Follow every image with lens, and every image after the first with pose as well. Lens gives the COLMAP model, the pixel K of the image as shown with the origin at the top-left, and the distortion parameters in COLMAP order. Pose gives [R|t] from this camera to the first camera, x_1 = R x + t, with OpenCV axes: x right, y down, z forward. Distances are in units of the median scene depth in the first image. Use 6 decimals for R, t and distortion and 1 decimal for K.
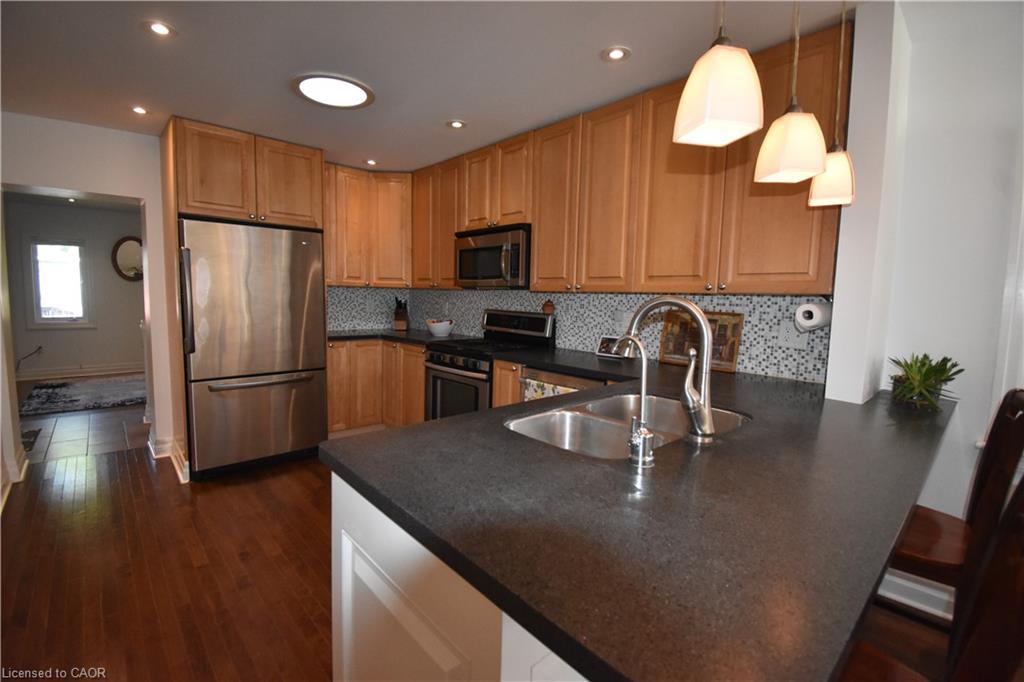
lens RADIAL K [[456.1, 0, 516.8], [0, 456.1, 335.6], [0, 0, 1]] dist [0.019532, -0.025079]
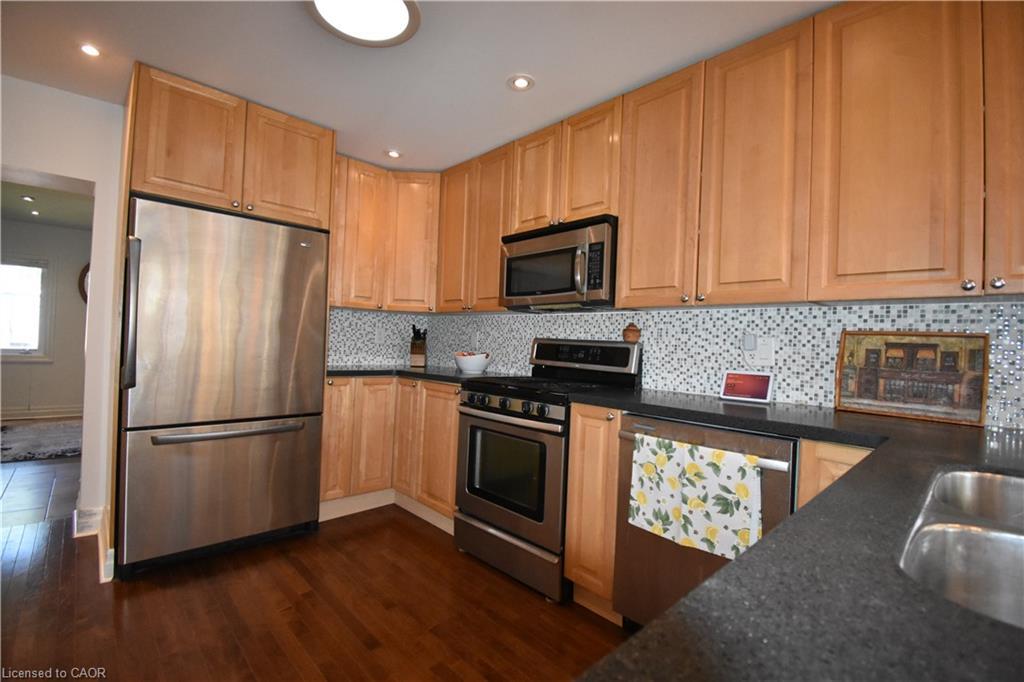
lens RADIAL K [[456.1, 0, 516.8], [0, 456.1, 335.6], [0, 0, 1]] dist [0.019532, -0.025079]
pose [[0.999771, 0.015416, 0.014822, -0.124372], [-0.013776, 0.994377, -0.105002, 0.021251], [-0.016357, 0.104774, 0.994362, 0.265366]]
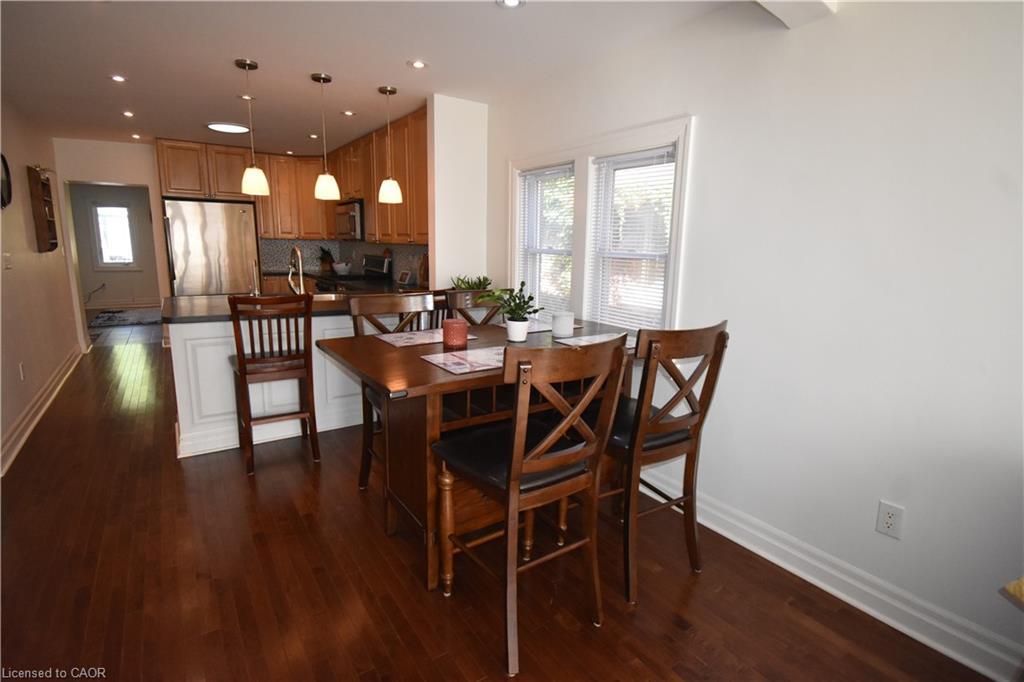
lens RADIAL K [[525.9, 0, 512.0], [0, 525.9, 341.0], [0, 0, 1]] dist [-0.003196, -0.000725]
pose [[0.985366, 0.031121, -0.167587, 0.766687], [-0.016179, 0.995829, 0.089794, 0.062444], [0.169683, -0.085768, 0.981759, -0.641434]]
